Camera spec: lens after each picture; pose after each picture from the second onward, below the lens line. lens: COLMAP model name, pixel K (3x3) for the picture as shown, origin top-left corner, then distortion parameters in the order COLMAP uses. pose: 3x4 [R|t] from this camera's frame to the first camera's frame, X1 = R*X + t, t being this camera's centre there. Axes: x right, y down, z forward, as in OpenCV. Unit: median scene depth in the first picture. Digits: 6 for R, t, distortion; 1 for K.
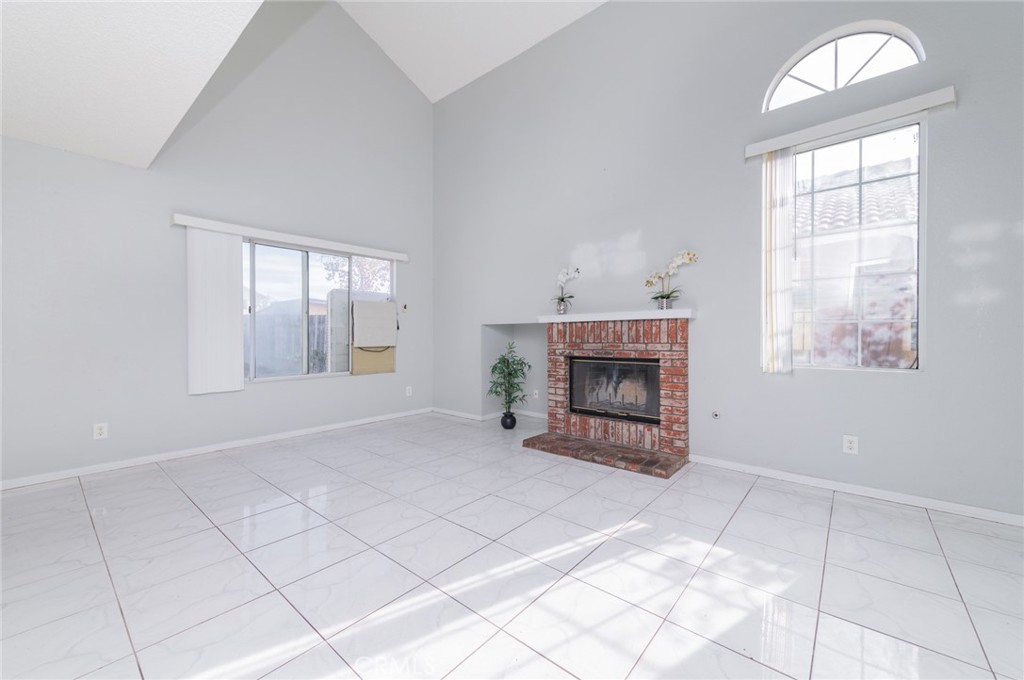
lens RADIAL K [[406.0, 0, 519.8], [0, 406.0, 339.2], [0, 0, 1]] dist [0.007989, -0.002347]
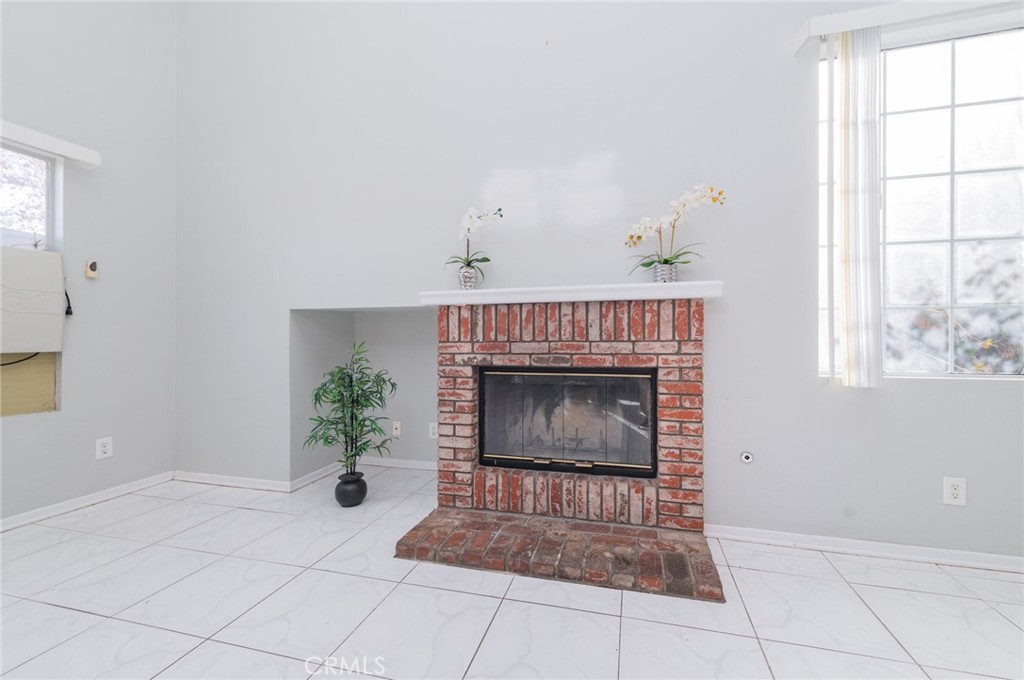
lens RADIAL K [[372.8, 0, 528.3], [0, 372.8, 339.0], [0, 0, 1]] dist [0.007525, -0.000209]
pose [[0.883407, 0.003138, 0.468596, -0.068661], [0.002244, 0.999938, -0.010927, 0.011957], [-0.468601, 0.010704, 0.883345, 0.584056]]
